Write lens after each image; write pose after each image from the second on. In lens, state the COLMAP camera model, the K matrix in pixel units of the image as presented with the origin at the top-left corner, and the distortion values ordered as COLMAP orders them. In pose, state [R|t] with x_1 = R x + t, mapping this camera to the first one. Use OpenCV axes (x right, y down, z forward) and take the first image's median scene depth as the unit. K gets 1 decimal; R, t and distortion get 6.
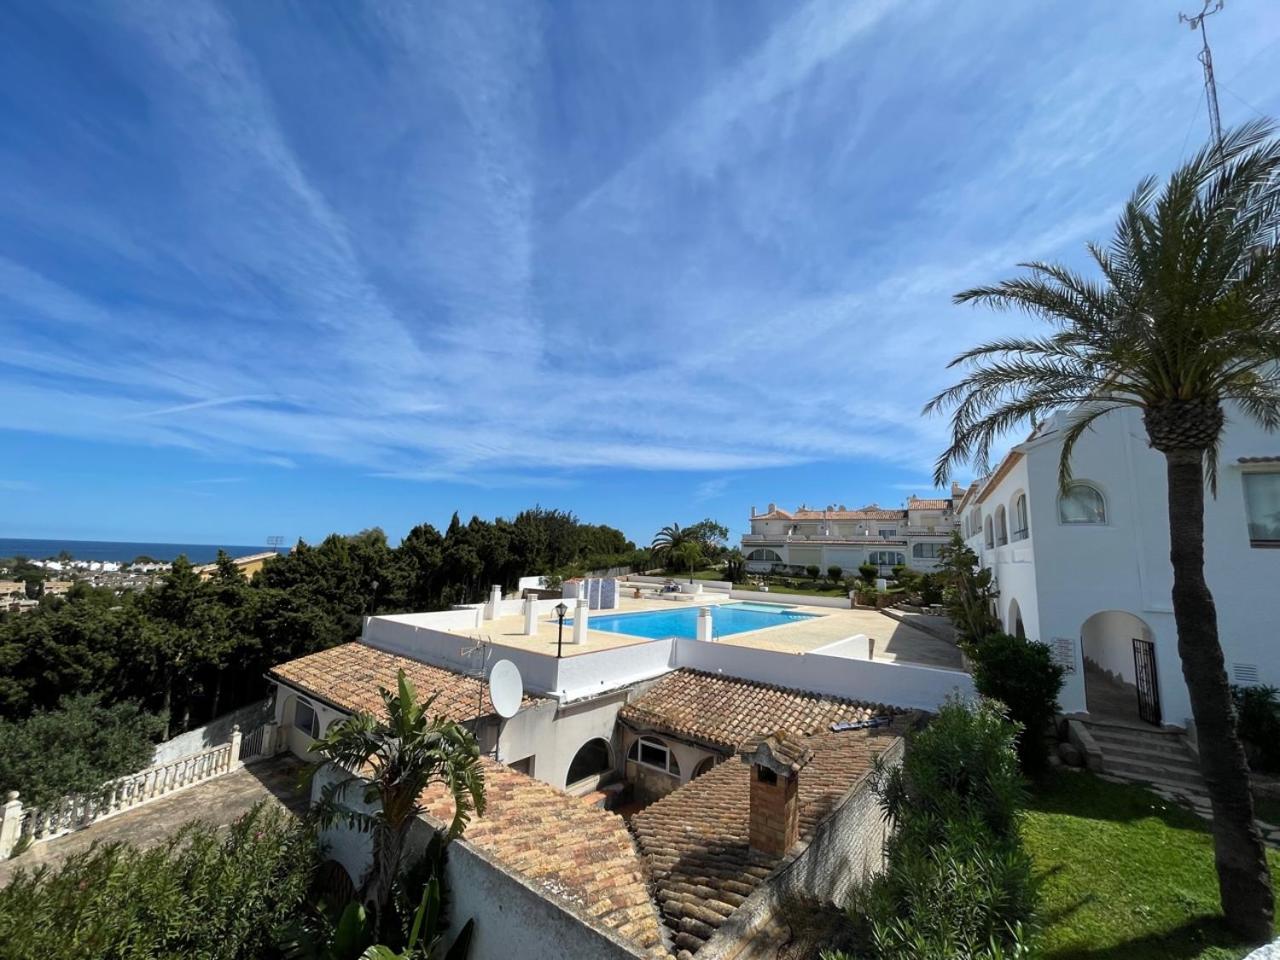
lens RADIAL K [[515.5, 0, 641.0], [0, 515.5, 479.8], [0, 0, 1]] dist [-0.001716, -0.000557]
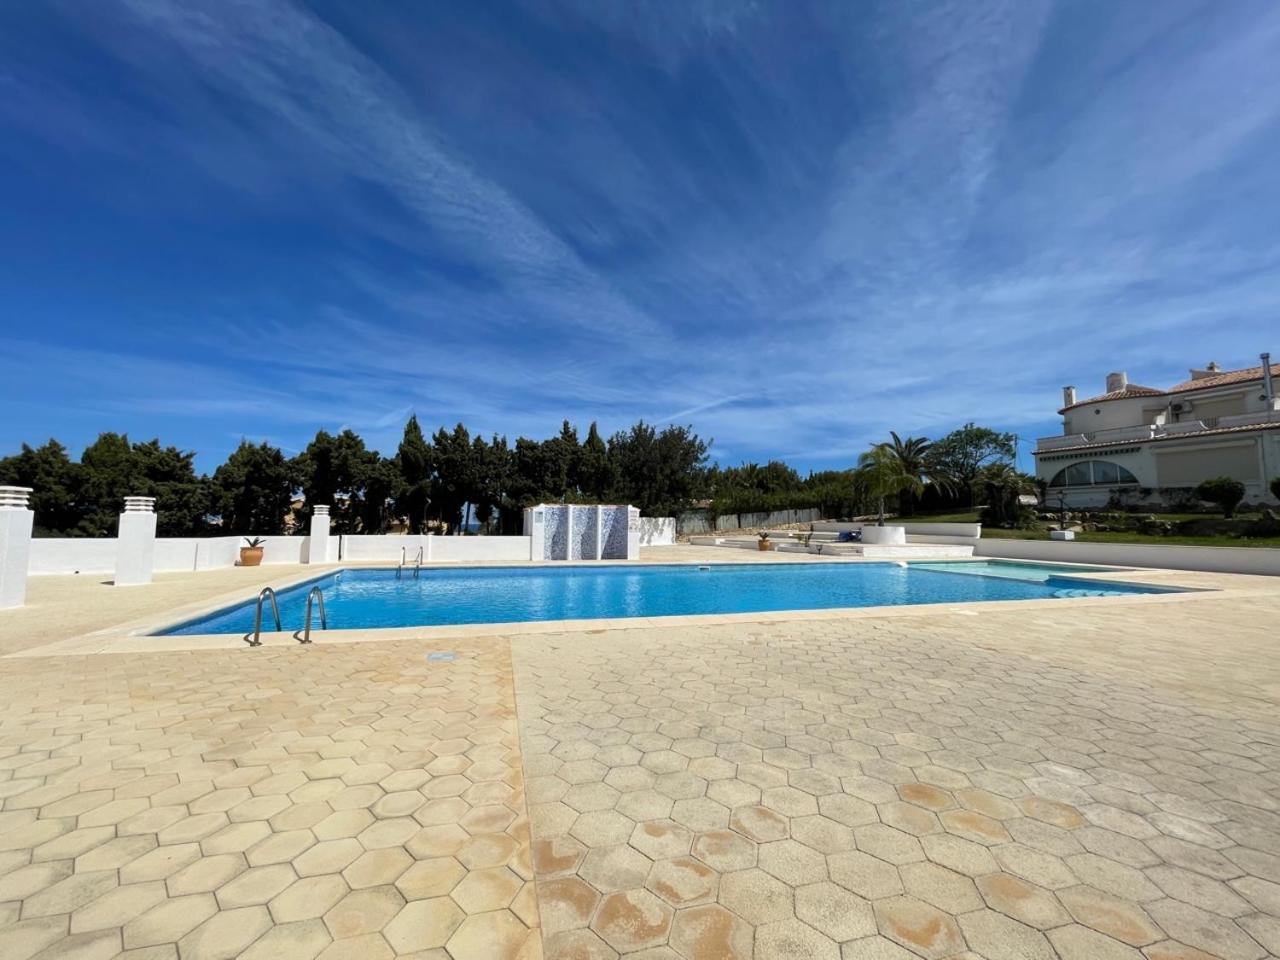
lens RADIAL K [[515.5, 0, 641.0], [0, 515.5, 479.8], [0, 0, 1]] dist [-0.001716, -0.000557]
pose [[0.811318, -0.079601, -0.579161, 0.622501], [0.105523, 0.994354, 0.011155, 0.359879], [0.575003, -0.070165, 0.815137, 1.262936]]
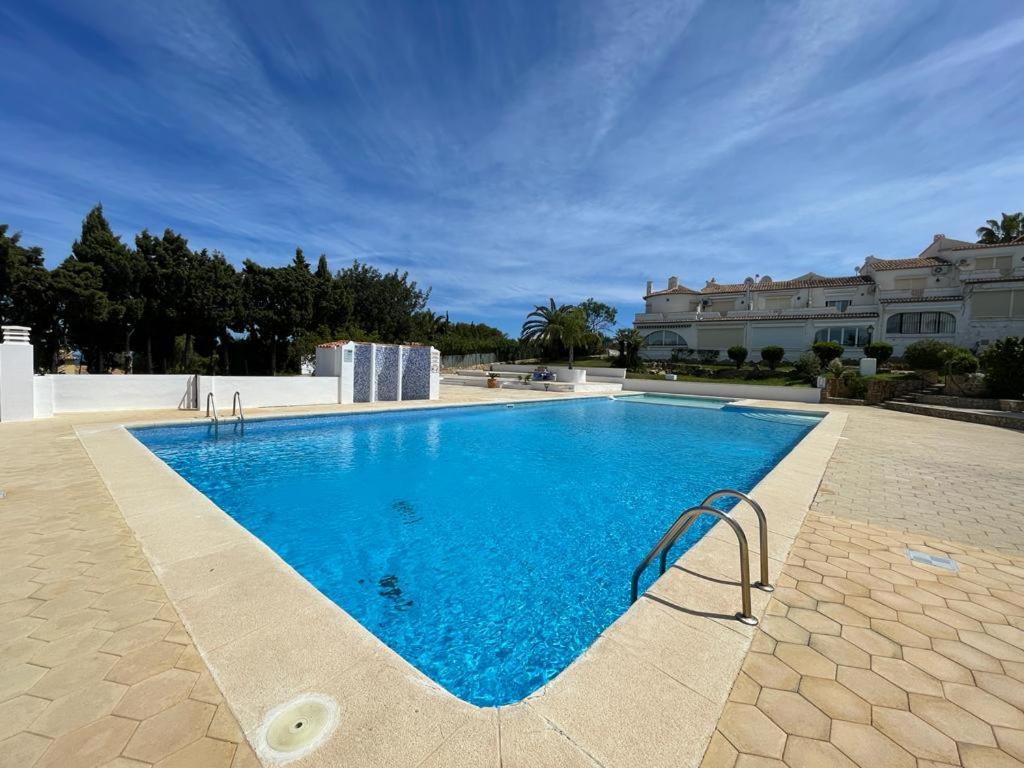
lens RADIAL K [[405.2, 0, 509.2], [0, 405.2, 356.3], [0, 0, 1]] dist [0.000008, -0.000260]
pose [[0.998557, -0.005016, -0.053476, 0.124198], [0.011327, 0.992905, 0.118372, 0.341565], [0.052503, -0.118807, 0.991528, 1.290874]]
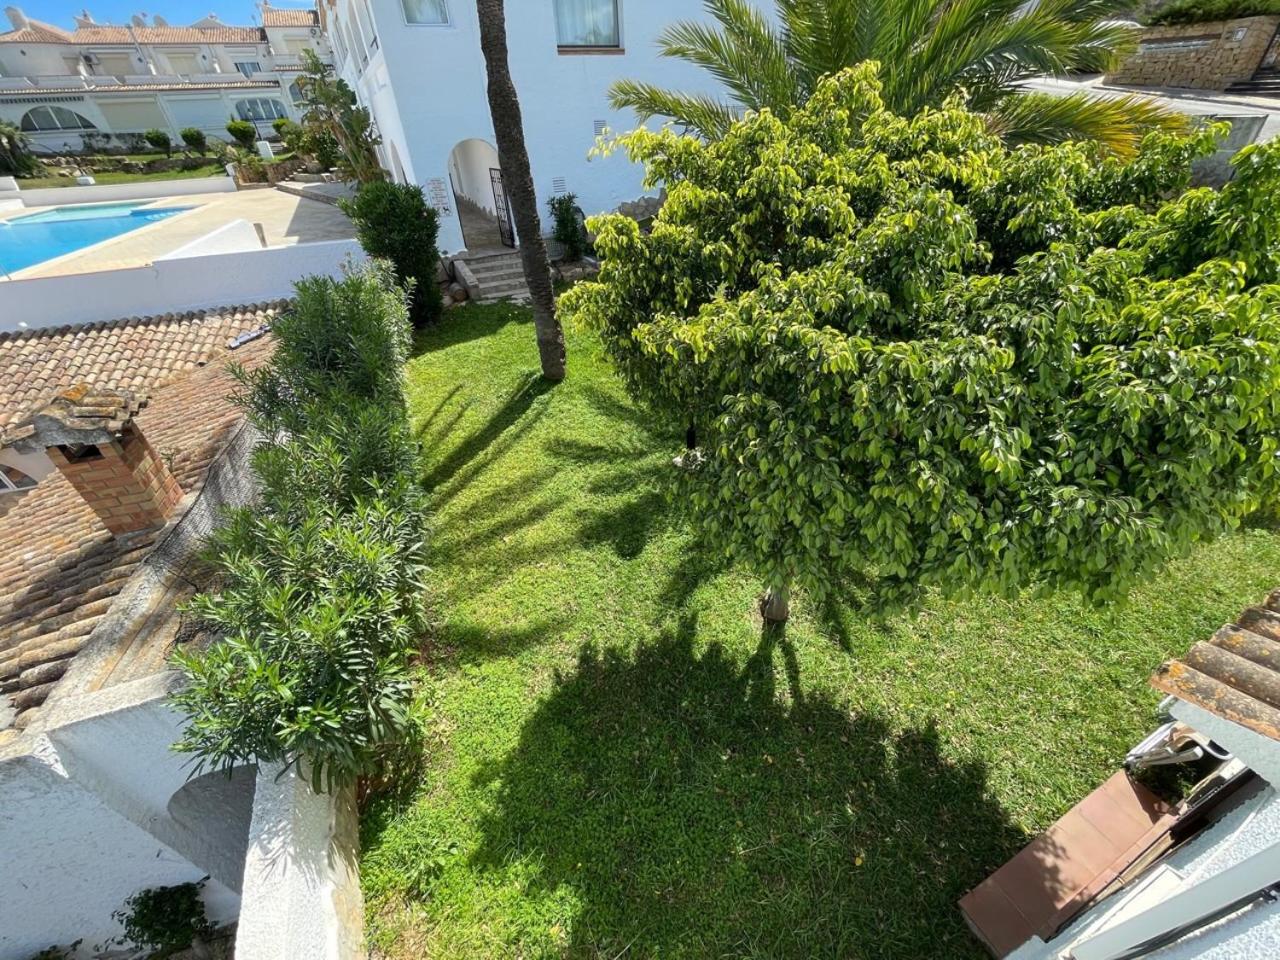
lens RADIAL K [[515.5, 0, 641.0], [0, 515.5, 479.8], [0, 0, 1]] dist [-0.001716, -0.000557]
pose [[0.570215, -0.525395, 0.631517, 0.093012], [-0.061913, 0.739070, 0.670777, 0.038748], [-0.819159, -0.421586, 0.388900, 0.042042]]
